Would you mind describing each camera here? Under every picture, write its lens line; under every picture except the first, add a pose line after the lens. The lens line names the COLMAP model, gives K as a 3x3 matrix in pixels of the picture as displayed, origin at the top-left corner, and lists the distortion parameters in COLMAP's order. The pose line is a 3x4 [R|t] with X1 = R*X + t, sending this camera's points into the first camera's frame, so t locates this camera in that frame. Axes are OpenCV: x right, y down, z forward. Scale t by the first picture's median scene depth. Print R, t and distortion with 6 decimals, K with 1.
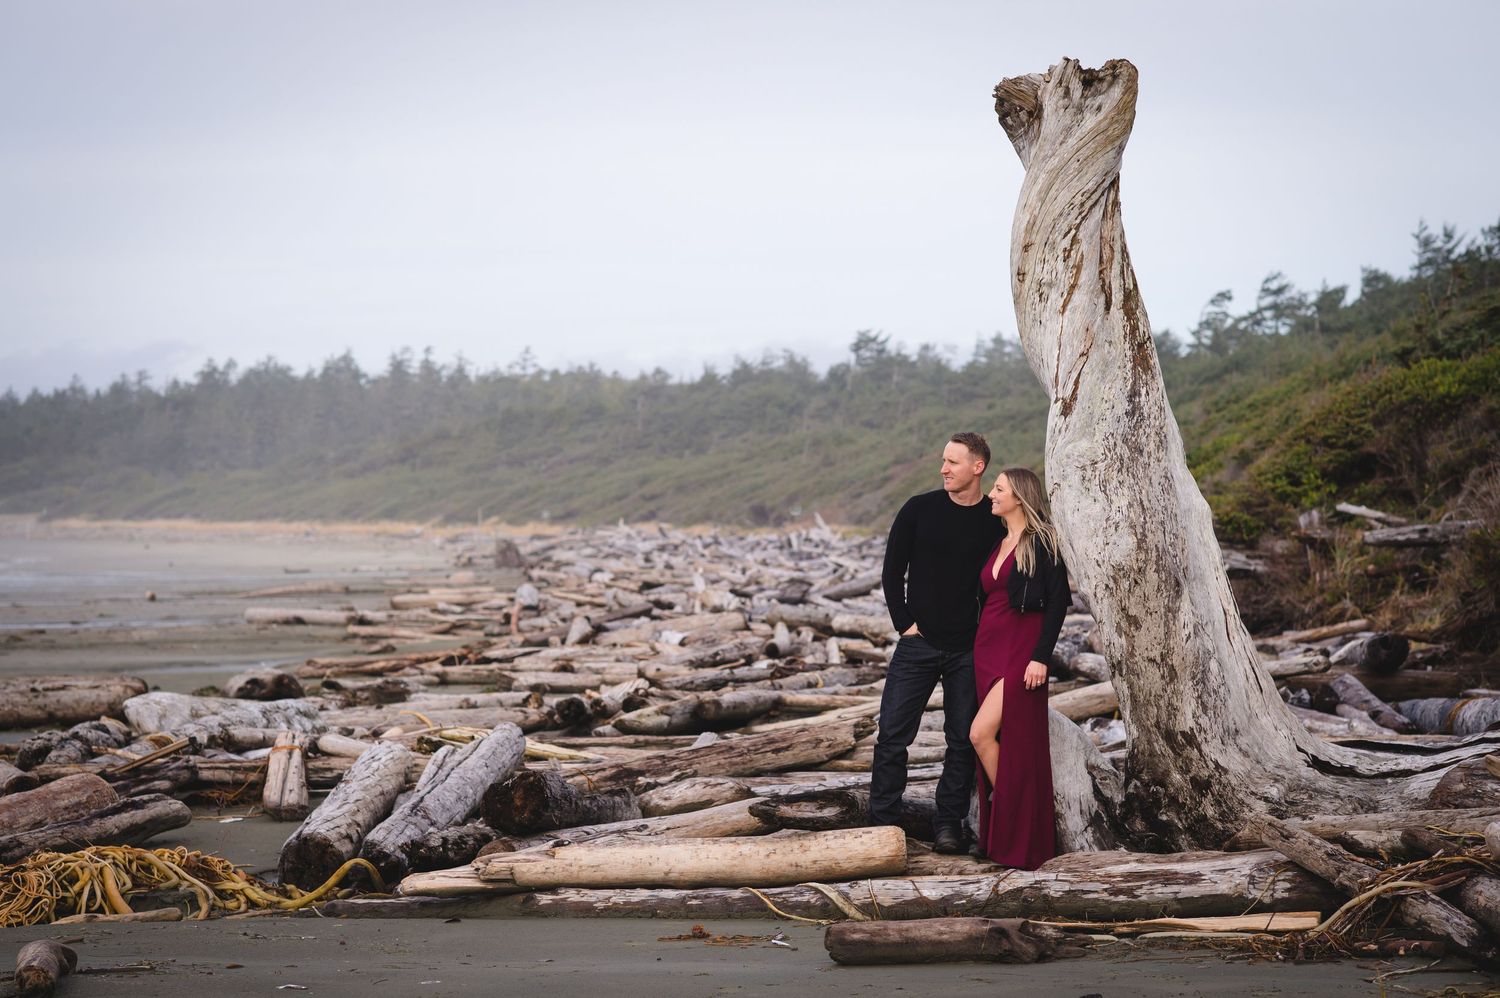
lens RADIAL K [[3704.5, 0, 750.0], [0, 3704.5, 499.0], [0, 0, 1]] dist [-0.145554, -0.360033]
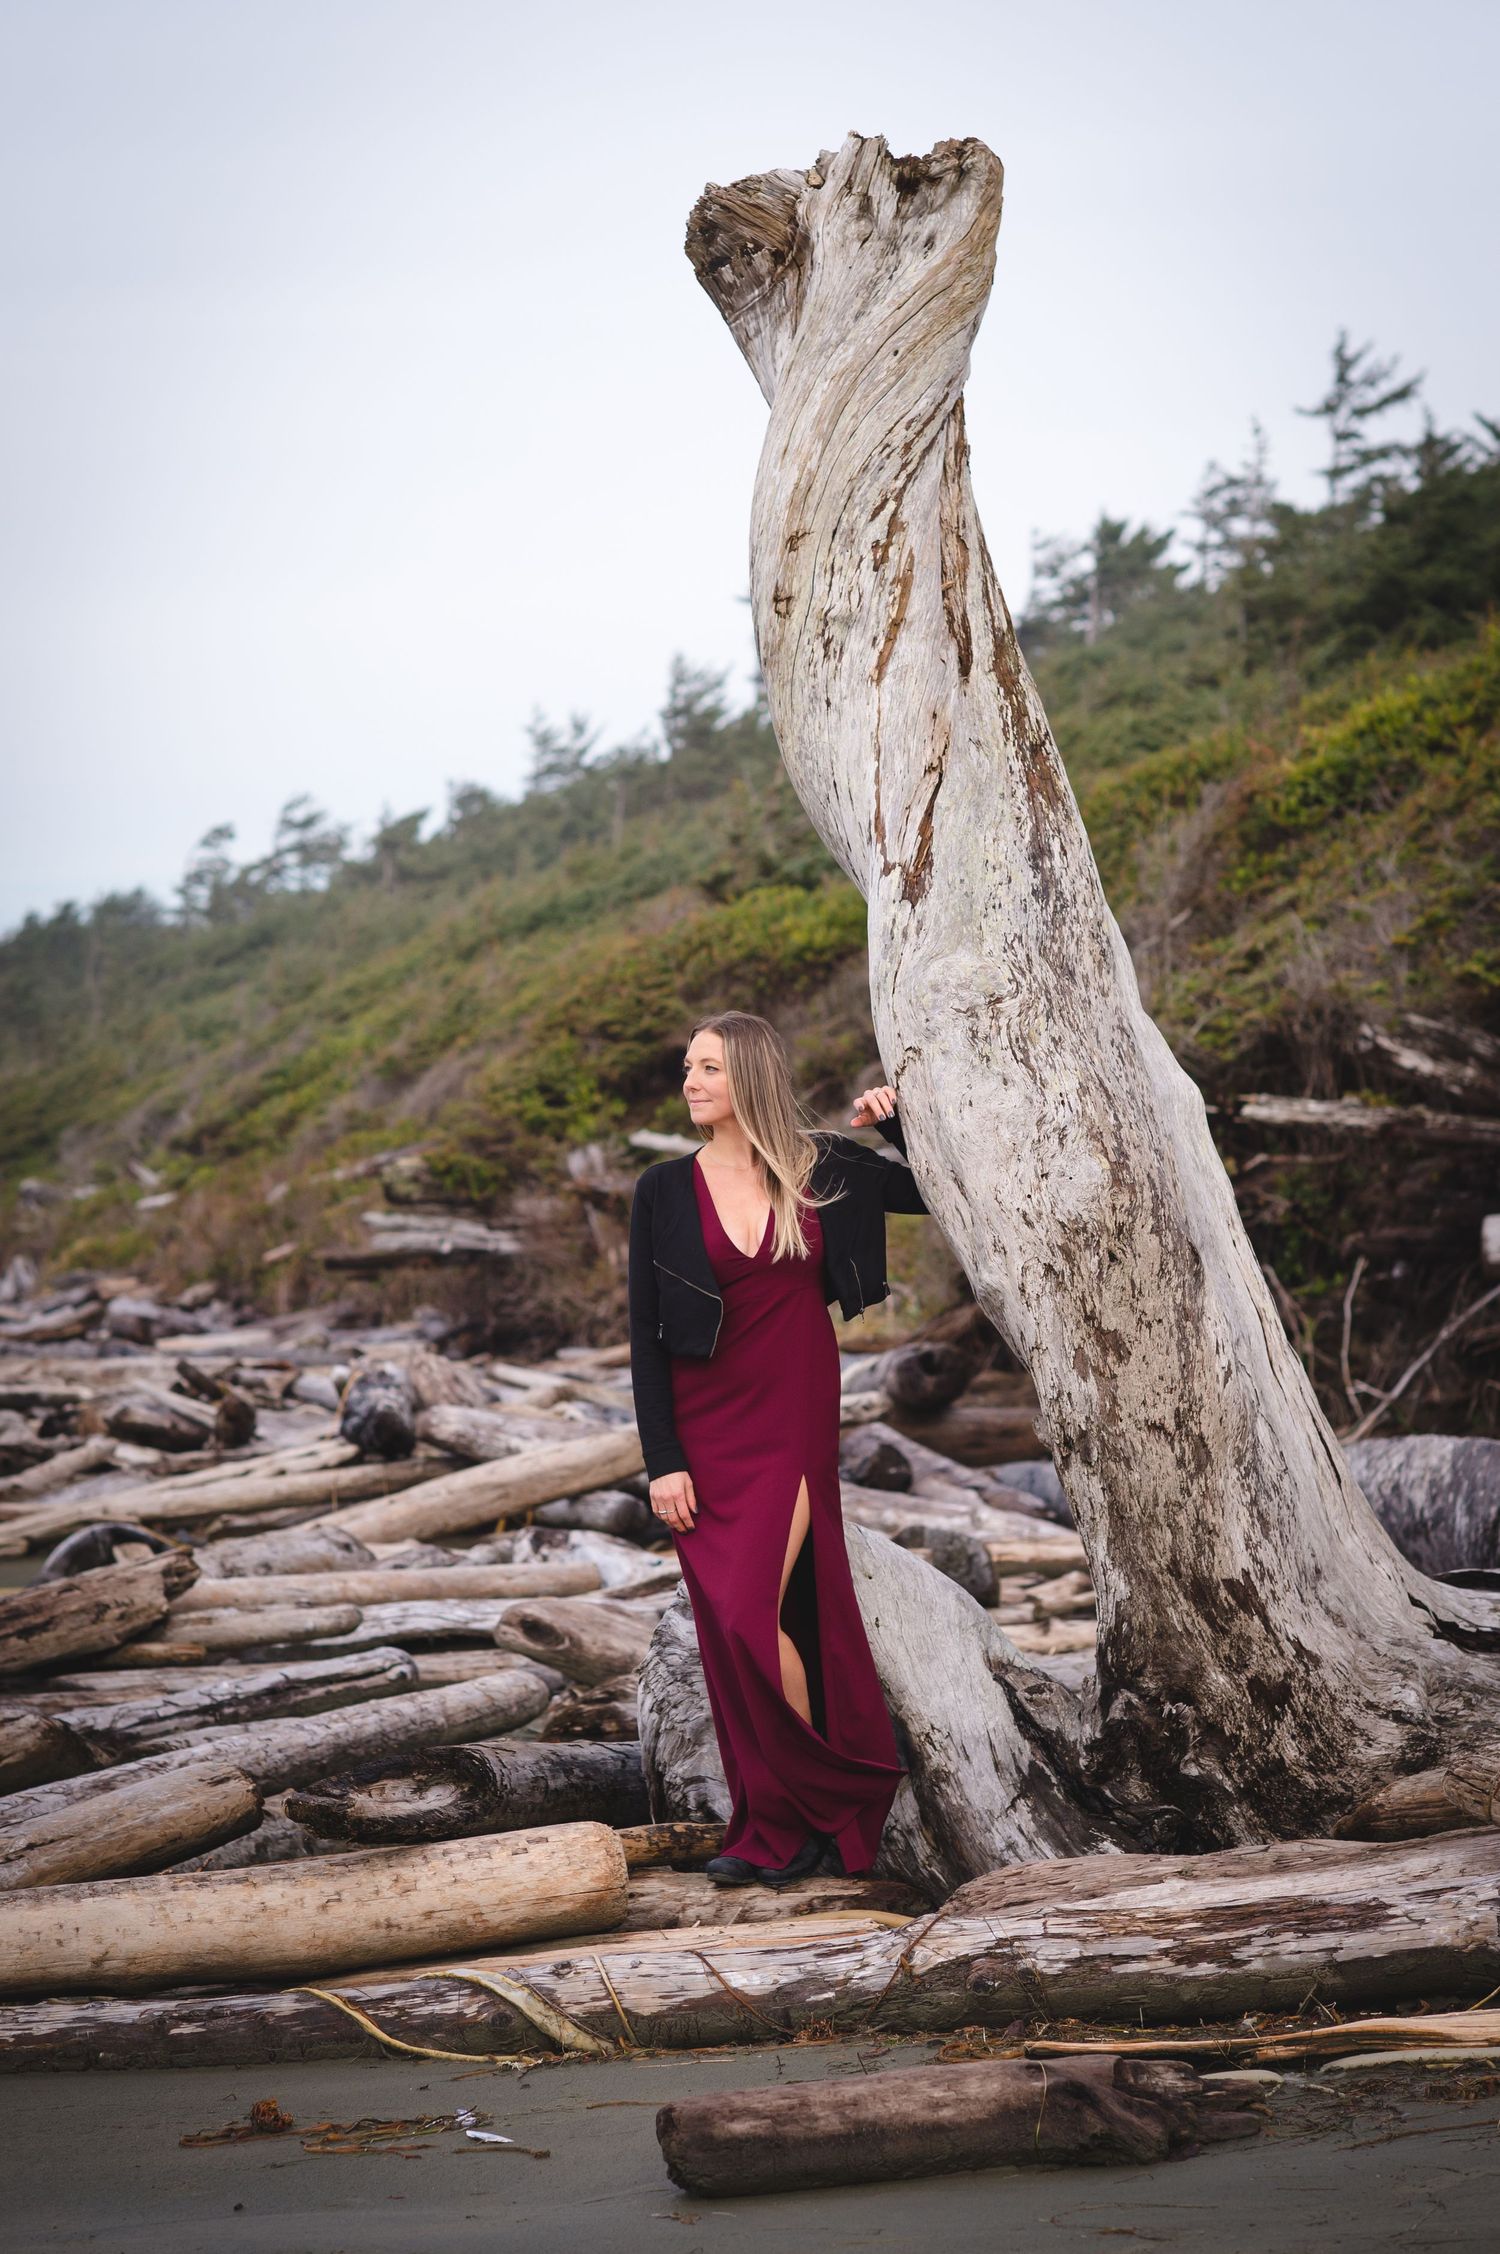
lens RADIAL K [[5620.8, 0, 748.4], [0, 5620.8, 1081.5], [0, 0, 1]] dist [-0.123682, -0.324531]
pose [[0.972799, -0.032828, 0.229312, -0.092721], [0.035856, 0.999316, -0.009052, 0.005284], [-0.228858, 0.017028, 0.973311, 0.321453]]
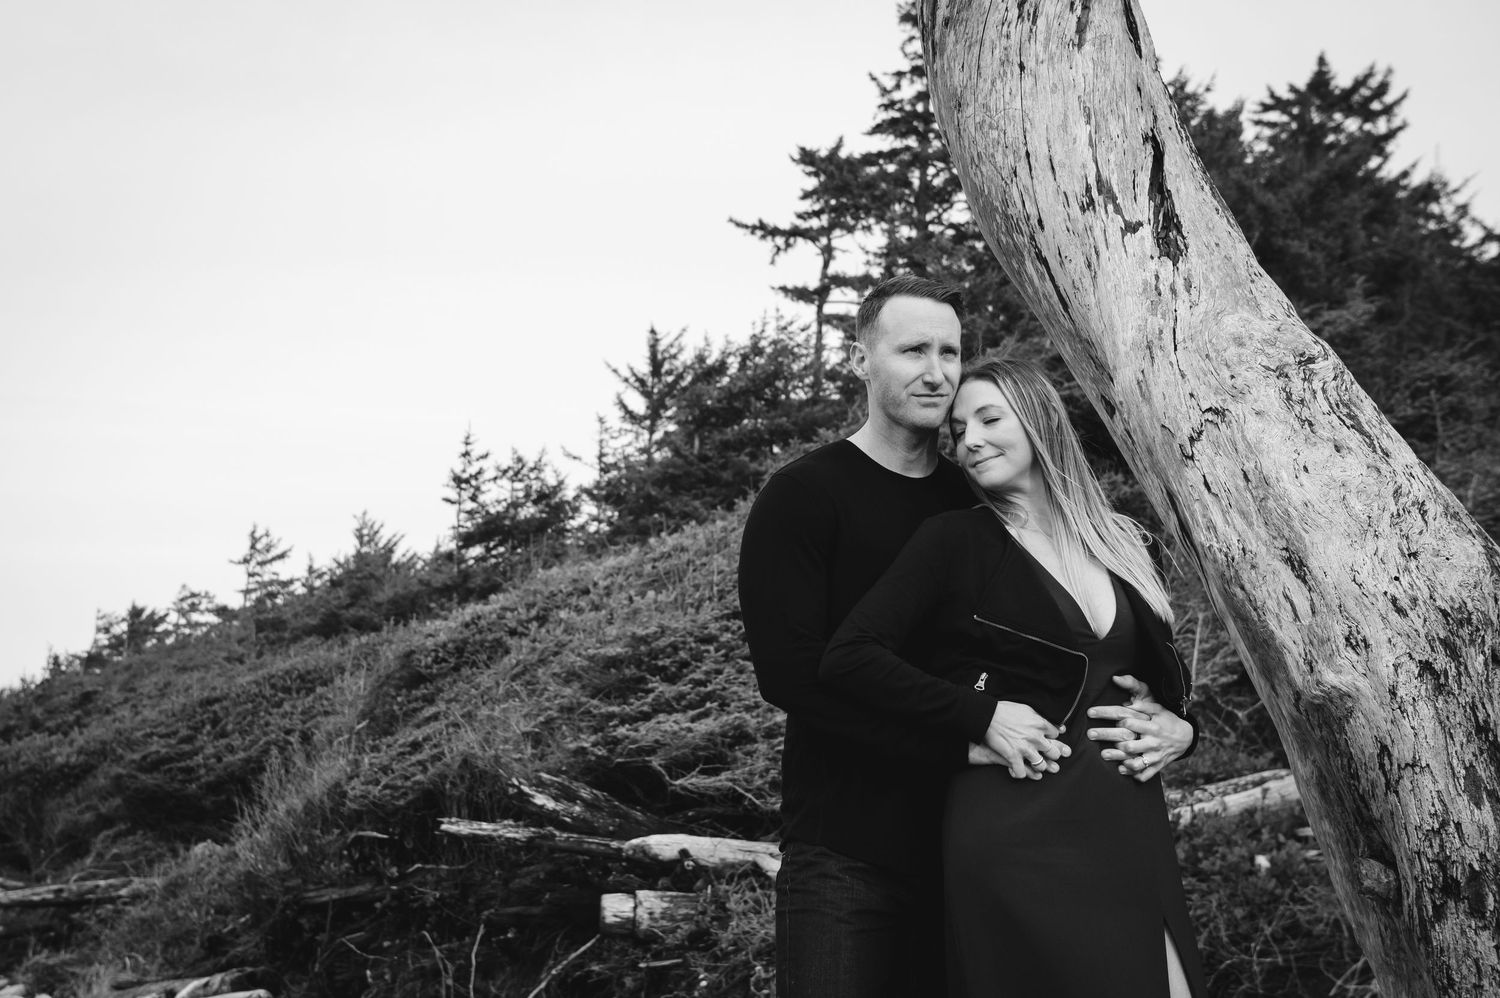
lens RADIAL K [[2552.6, 0, 632.0], [0, 2552.6, 464.4], [0, 0, 1]] dist [0.157927, 0.019550]
pose [[0.874369, 0.079882, 0.478641, -0.094516], [0.004372, 0.985021, -0.172379, 0.045886], [-0.485242, 0.152815, 0.860923, 0.776454]]
